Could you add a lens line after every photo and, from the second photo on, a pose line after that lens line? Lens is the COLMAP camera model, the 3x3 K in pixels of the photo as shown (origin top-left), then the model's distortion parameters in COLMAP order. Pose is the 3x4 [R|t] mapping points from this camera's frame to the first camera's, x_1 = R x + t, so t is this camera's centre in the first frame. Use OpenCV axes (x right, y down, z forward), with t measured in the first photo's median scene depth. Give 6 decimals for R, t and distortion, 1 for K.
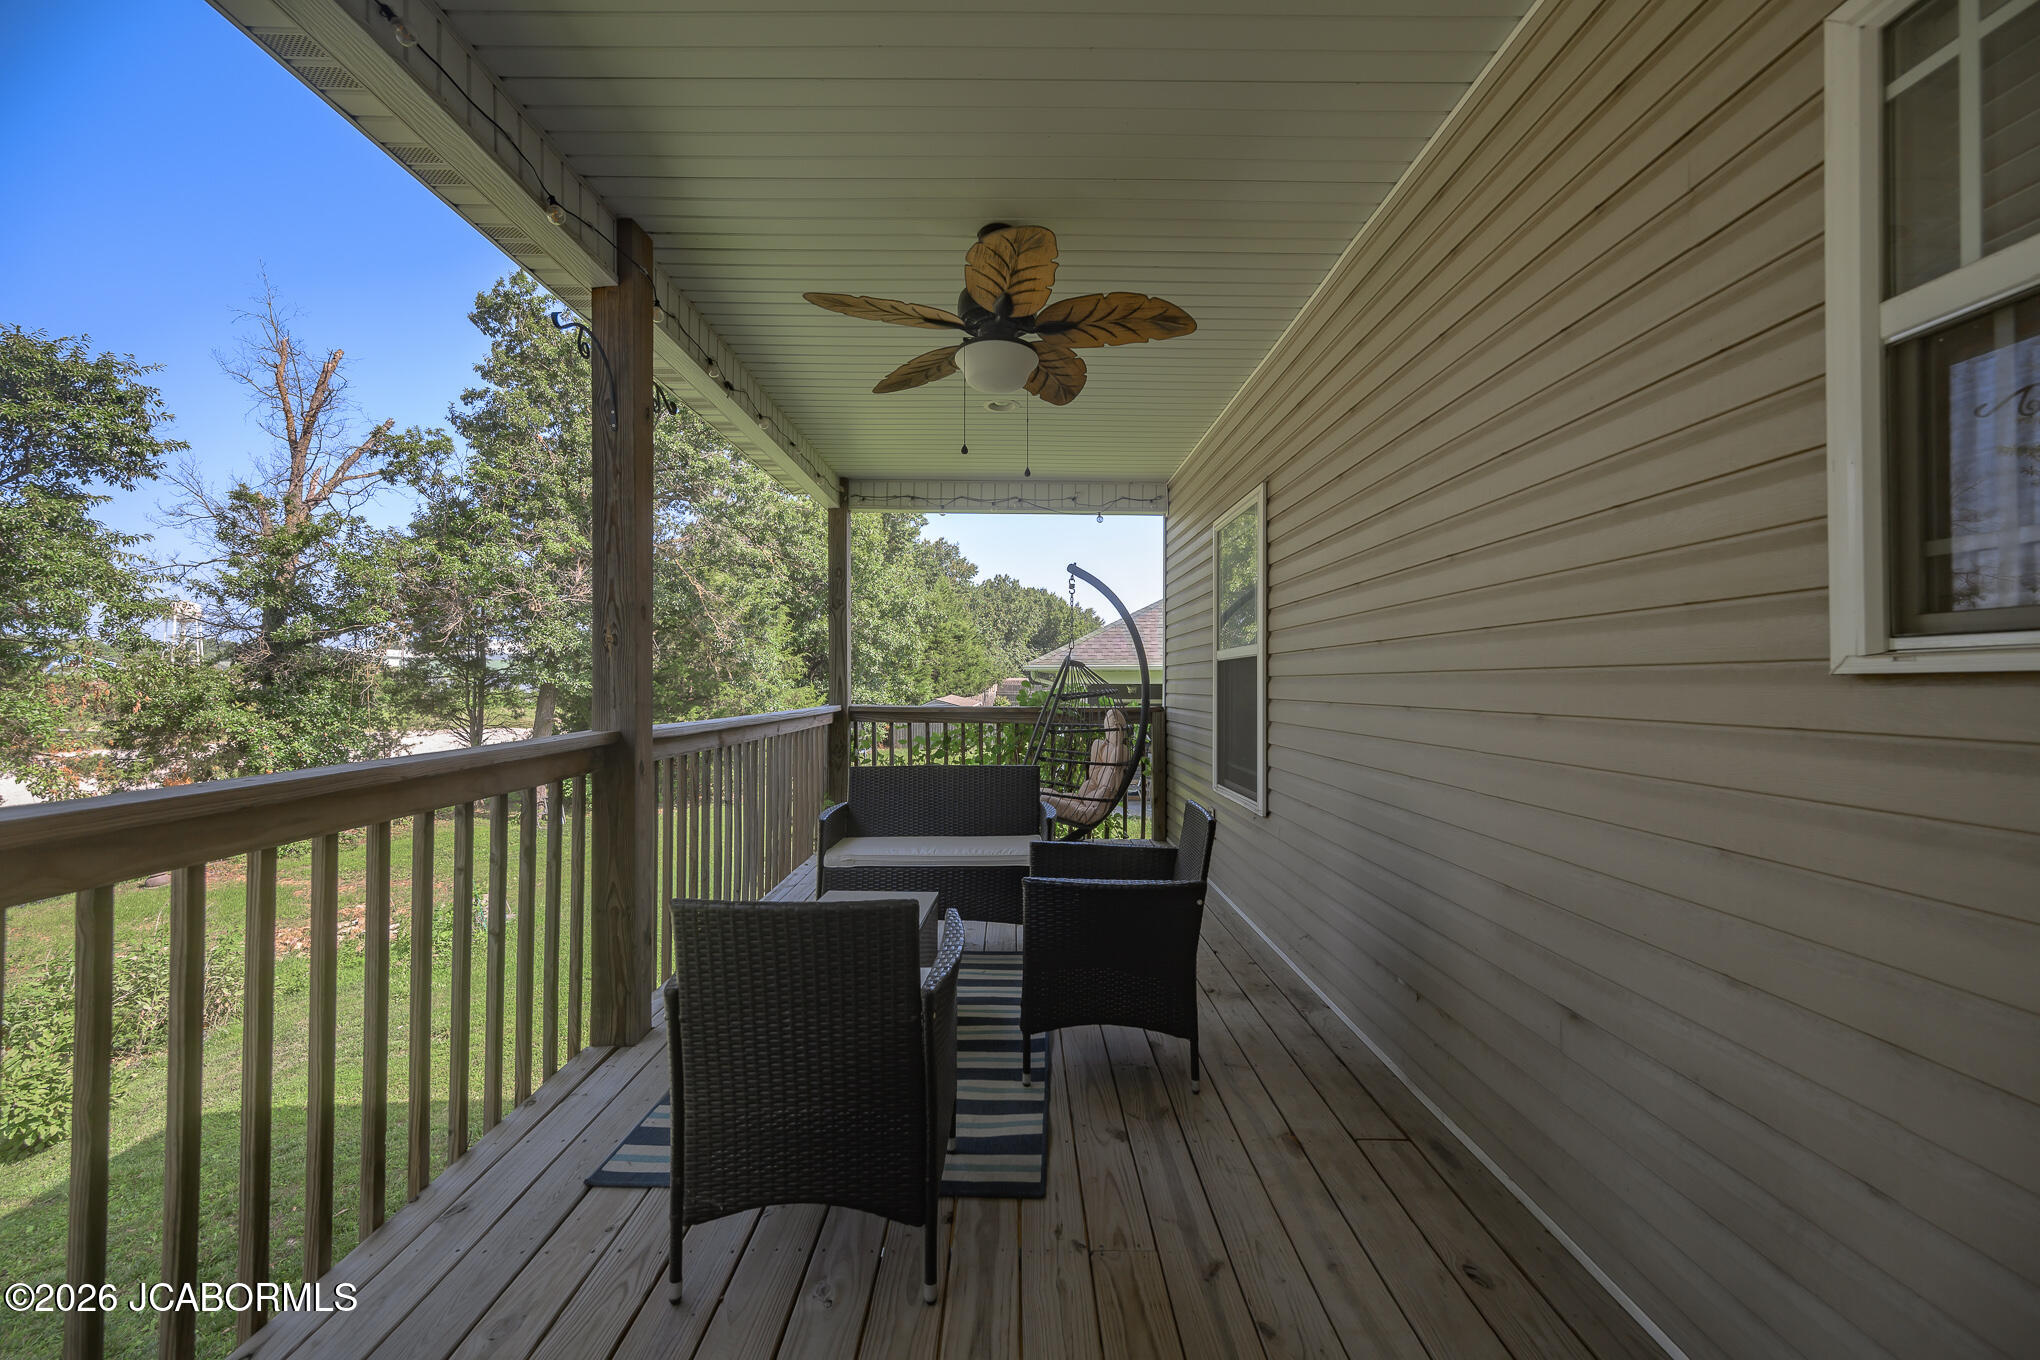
lens RADIAL K [[815.5, 0, 1012.3], [0, 815.5, 667.2], [0, 0, 1]] dist [-0.002076, 0.000214]
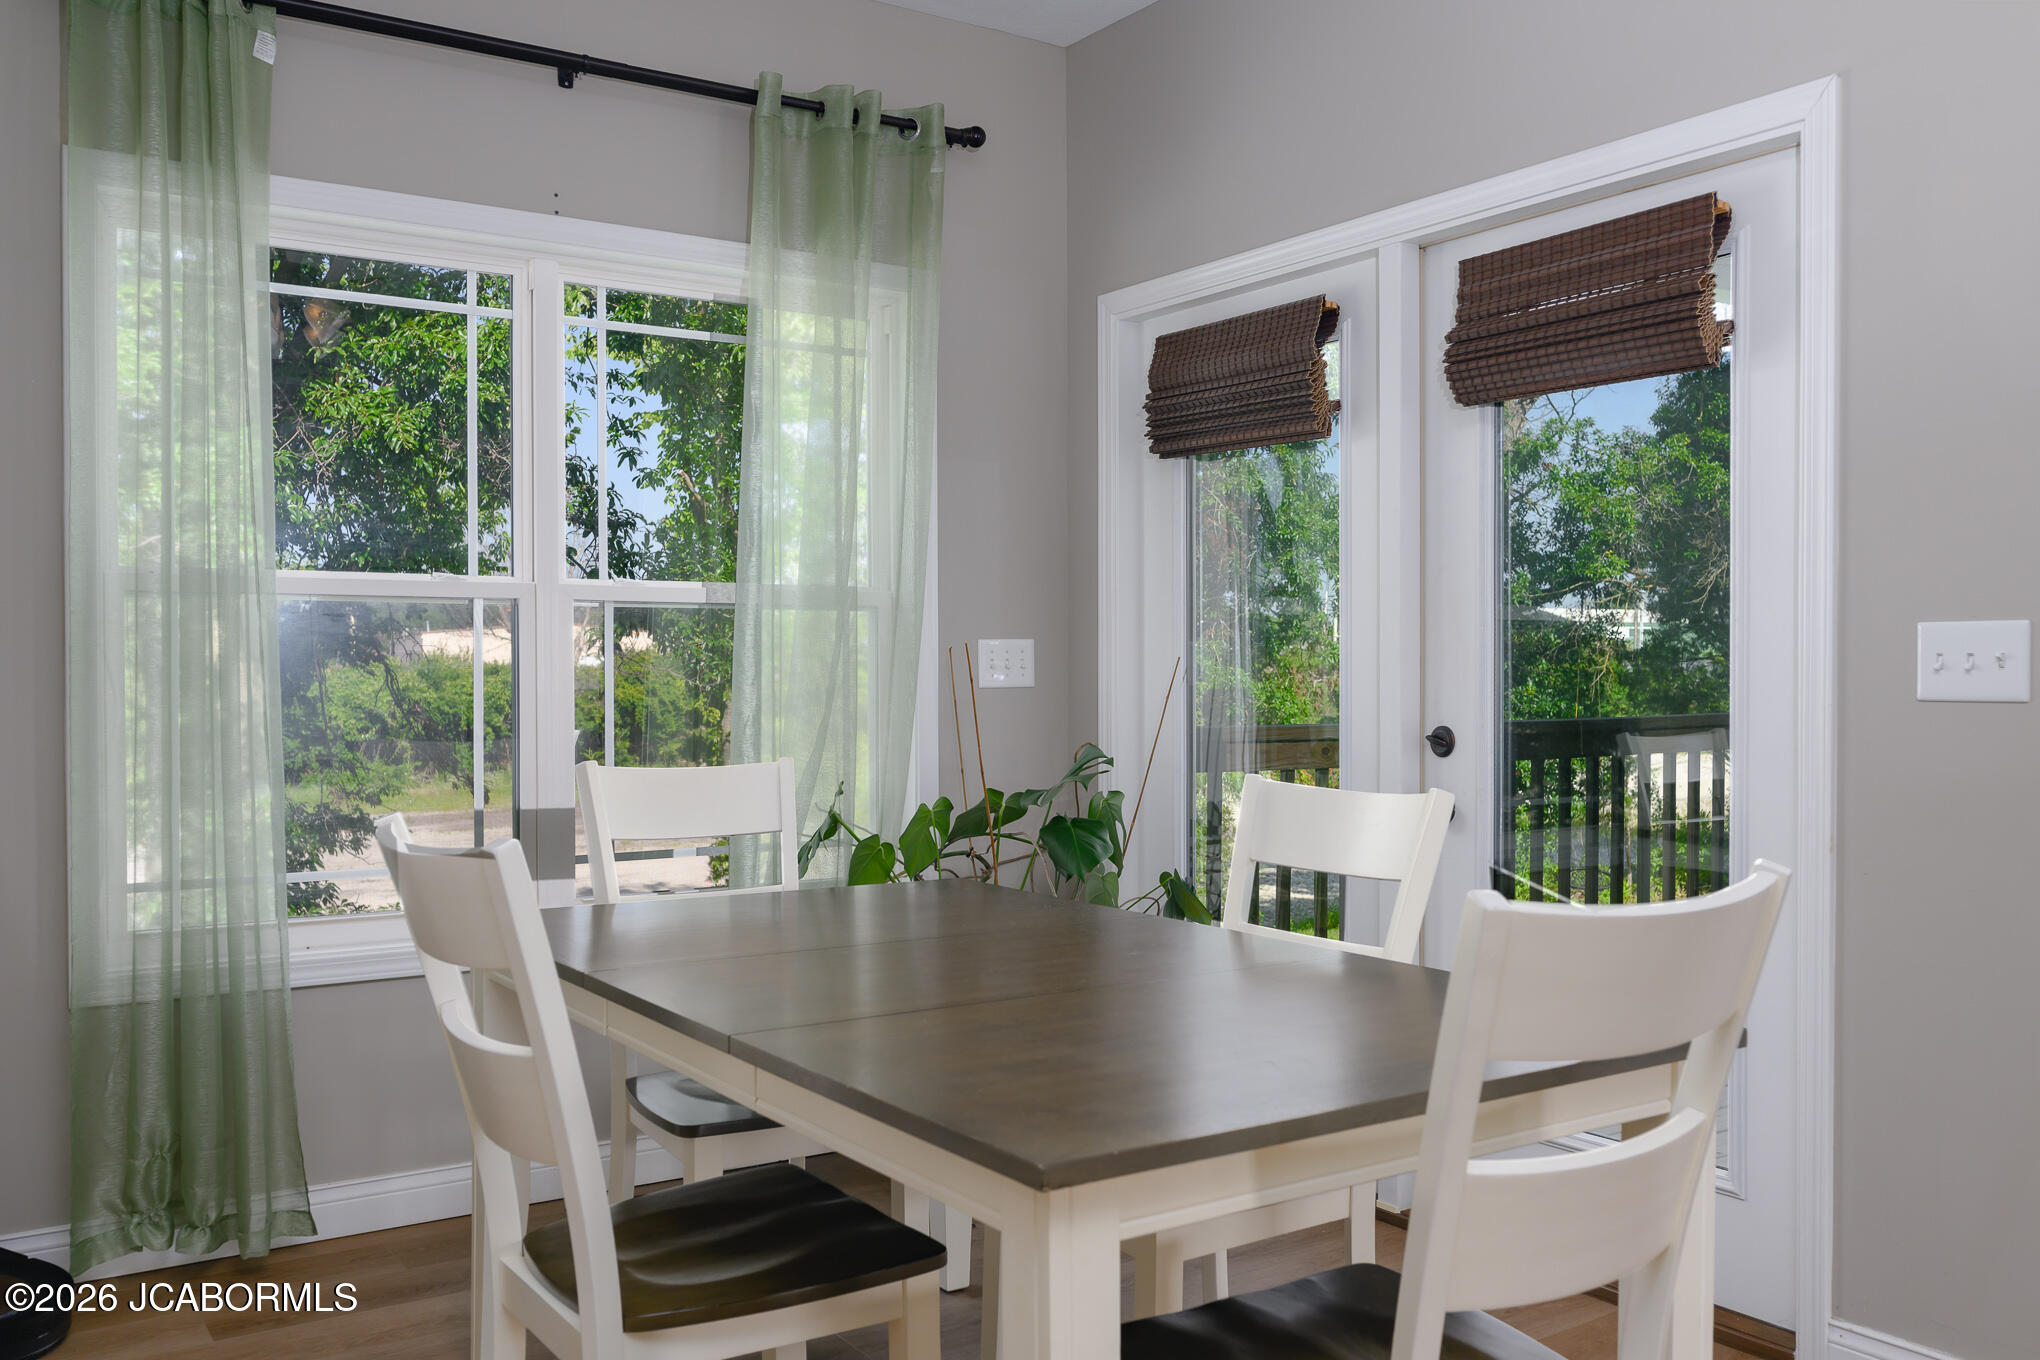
lens RADIAL K [[1759.4, 0, 1017.1], [0, 1759.4, 674.9], [0, 0, 1]] dist [0.010050, 0.005267]
pose [[0.555250, 0.002047, -0.831681, 0.121310], [0.016365, 0.999776, 0.013386, -0.002599], [0.831523, -0.021044, 0.555092, -0.168167]]
